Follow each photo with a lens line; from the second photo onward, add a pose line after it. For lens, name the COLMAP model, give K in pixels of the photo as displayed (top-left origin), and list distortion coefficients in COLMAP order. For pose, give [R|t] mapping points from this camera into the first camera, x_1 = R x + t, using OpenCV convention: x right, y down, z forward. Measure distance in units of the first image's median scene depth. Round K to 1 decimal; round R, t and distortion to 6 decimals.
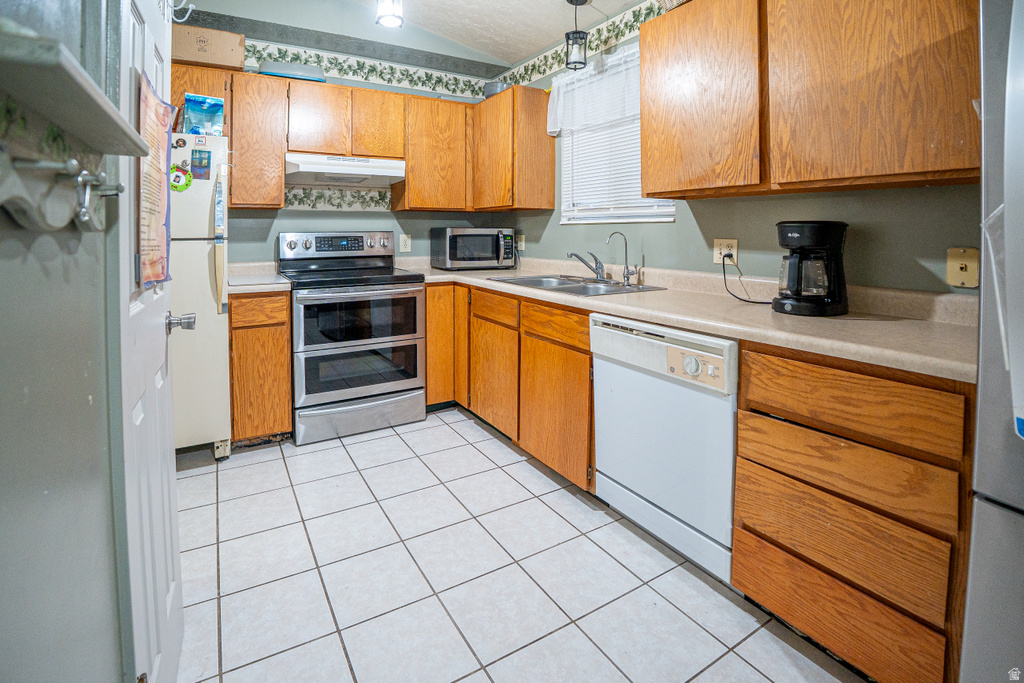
lens RADIAL K [[472.7, 0, 511.1], [0, 472.7, 331.4], [0, 0, 1]] dist [-0.069245, 0.015039]
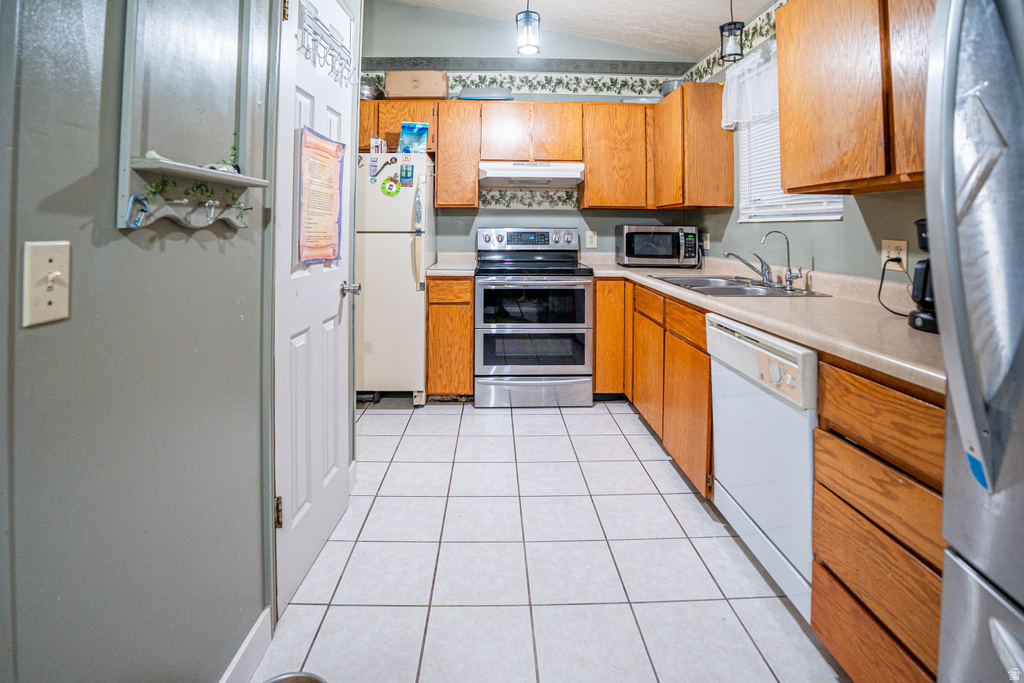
lens RADIAL K [[472.7, 0, 511.1], [0, 472.7, 331.4], [0, 0, 1]] dist [-0.069245, 0.015039]
pose [[0.879880, 0.102623, -0.463983, 0.195934], [-0.099707, 0.994537, 0.030890, 0.007592], [0.464618, 0.019083, 0.885306, -0.037215]]
